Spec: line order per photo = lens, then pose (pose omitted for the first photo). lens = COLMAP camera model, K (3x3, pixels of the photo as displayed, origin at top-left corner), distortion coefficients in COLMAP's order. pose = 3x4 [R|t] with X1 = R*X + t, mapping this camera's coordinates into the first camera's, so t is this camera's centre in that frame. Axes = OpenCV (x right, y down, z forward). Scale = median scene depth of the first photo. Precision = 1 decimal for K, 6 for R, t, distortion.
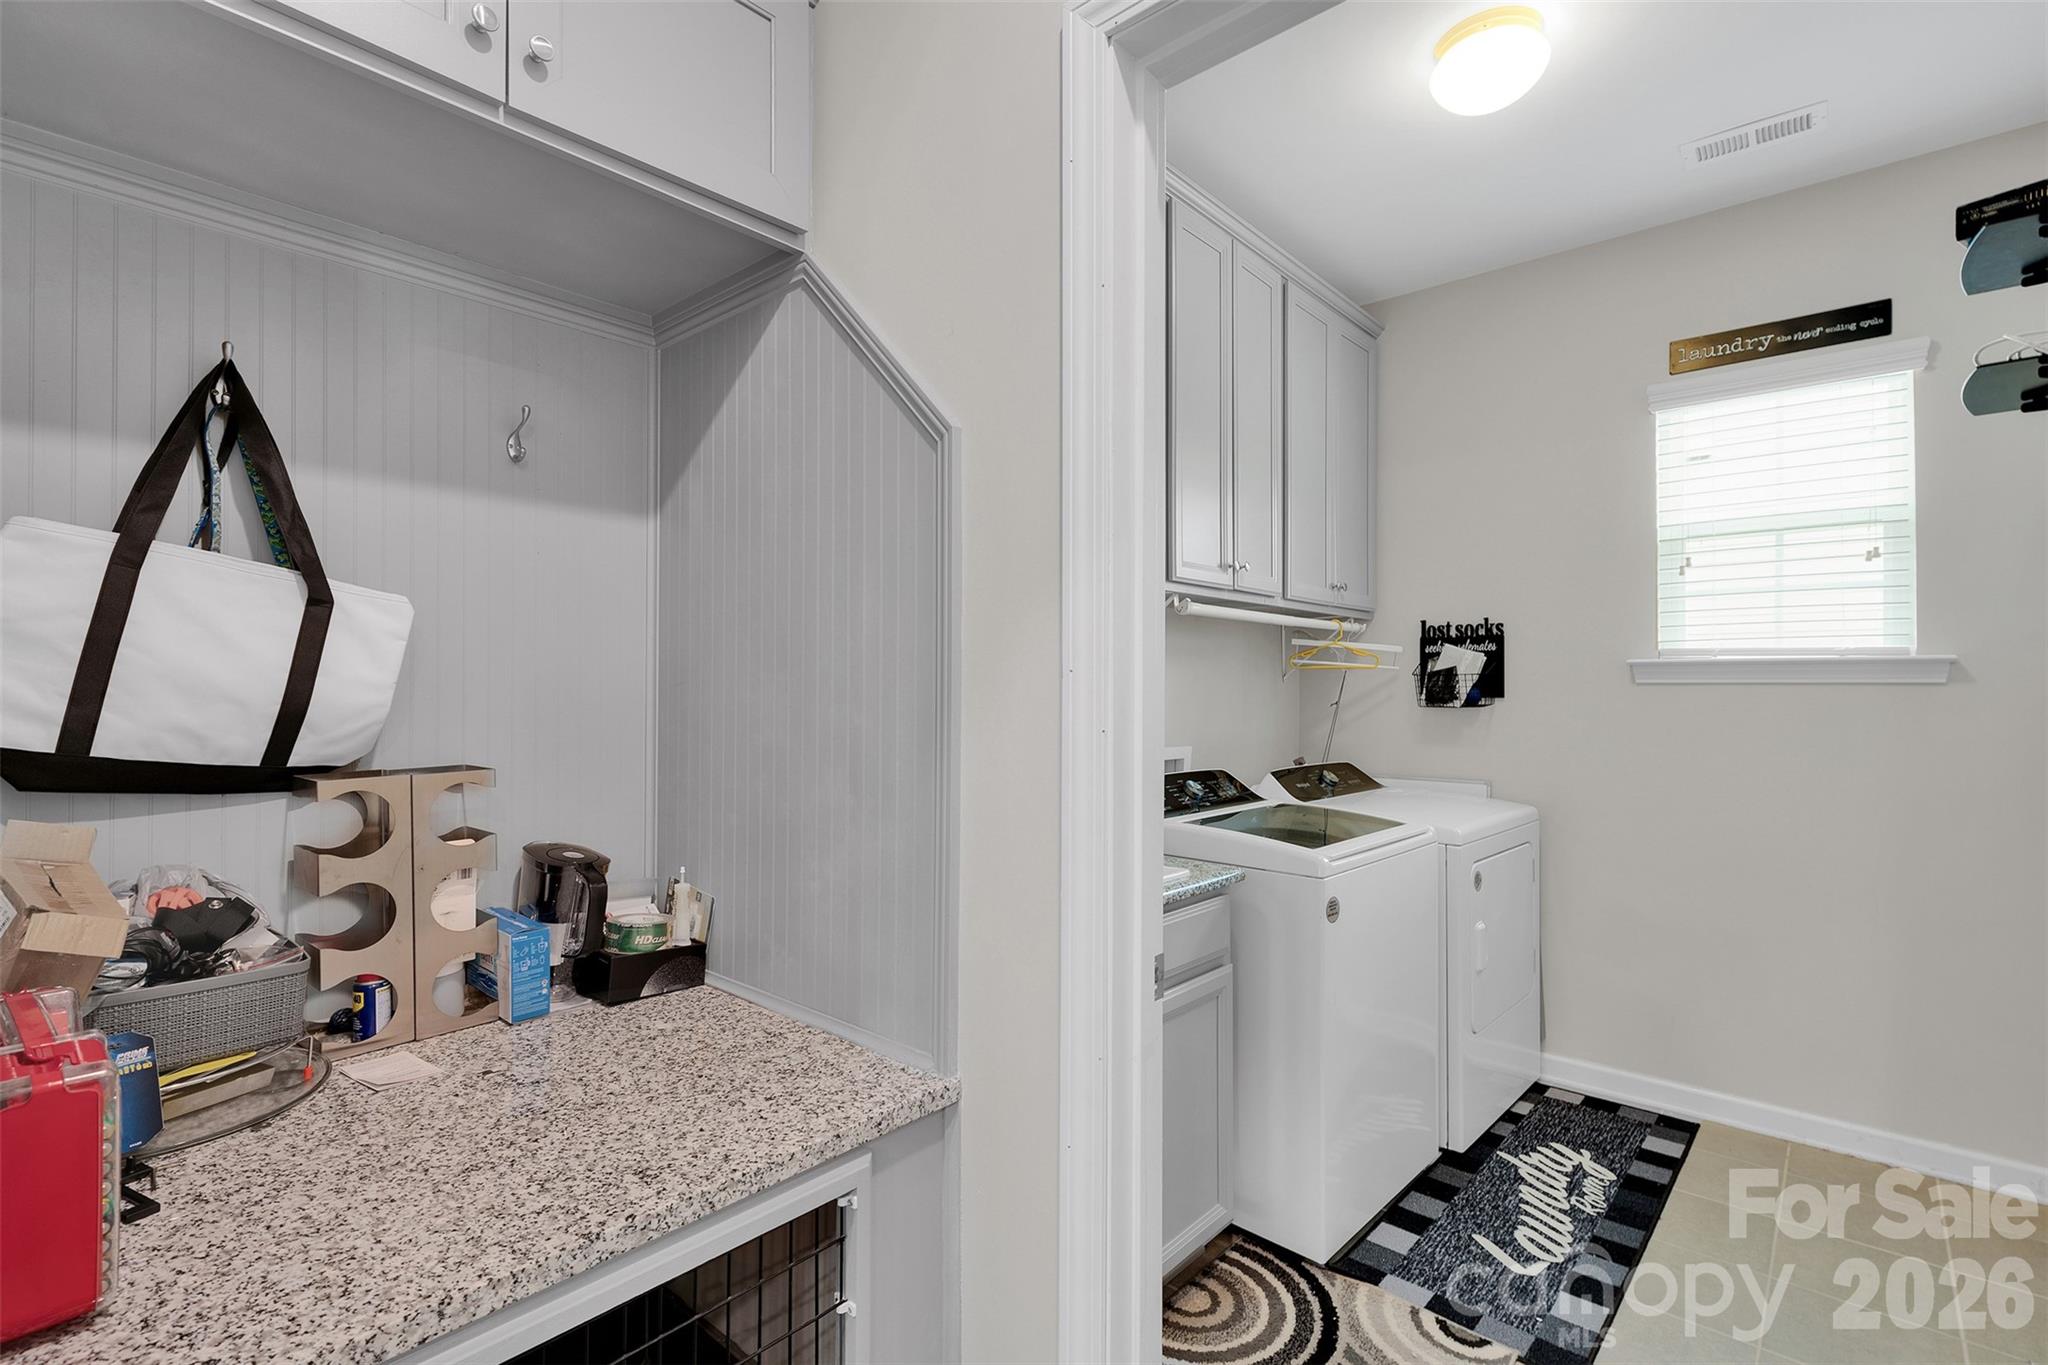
lens RADIAL K [[951.1, 0, 1029.9], [0, 951.1, 686.8], [0, 0, 1]] dist [0.001743, 0.001151]
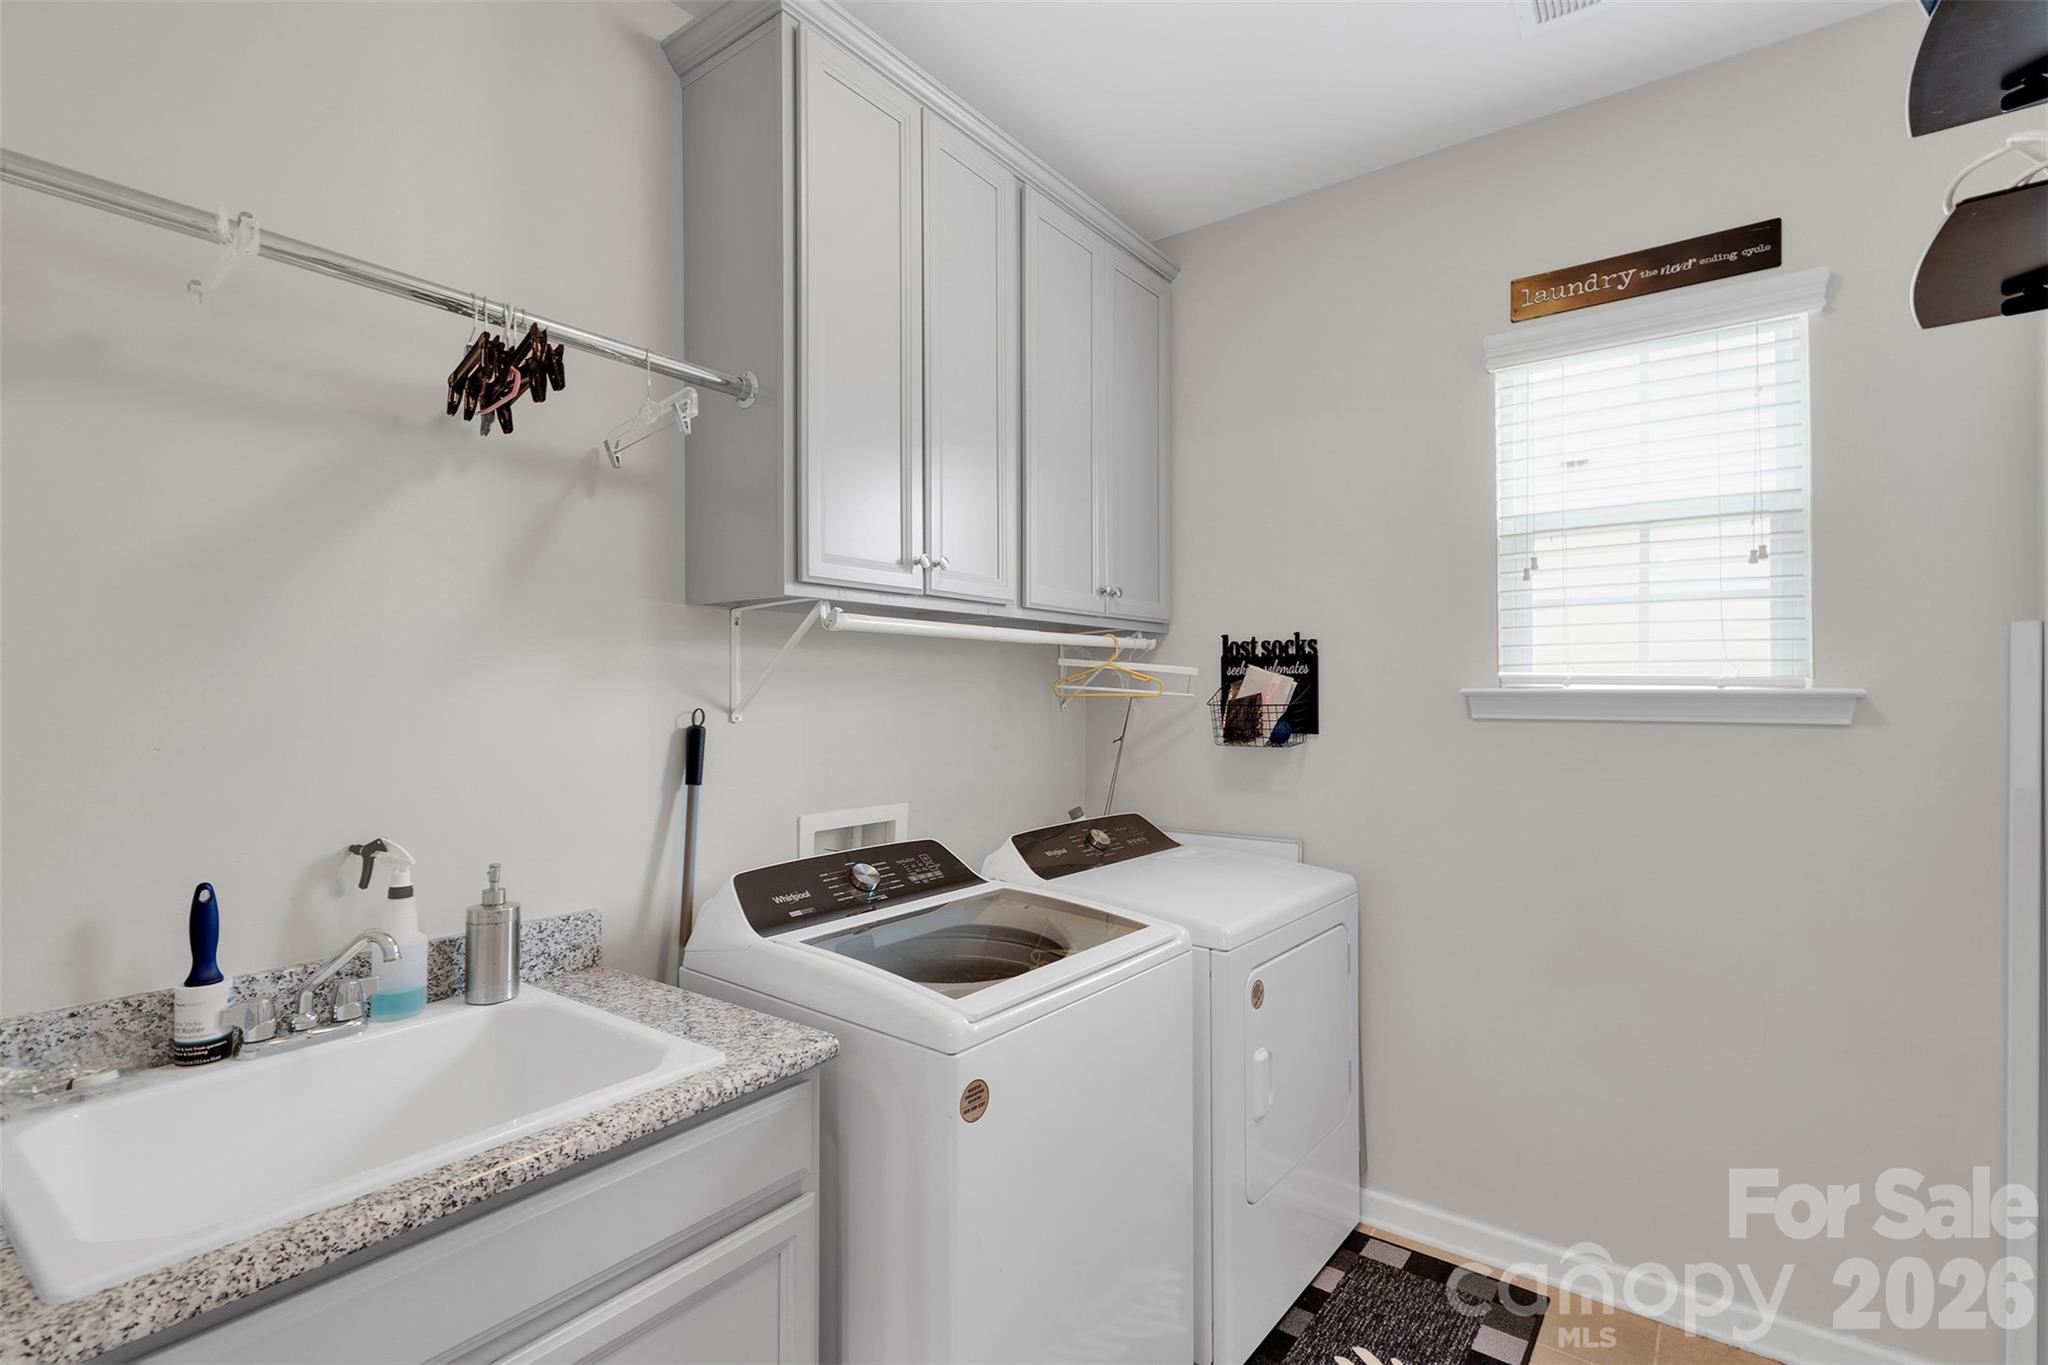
lens RADIAL K [[951.1, 0, 1022.9], [0, 951.1, 685.1], [0, 0, 1]] dist [0.001743, 0.001151]
pose [[0.996989, -0.000627, 0.077537, 0.212073], [0.001043, 0.999985, -0.005323, -0.027746], [-0.077532, 0.005388, 0.996975, 0.255291]]
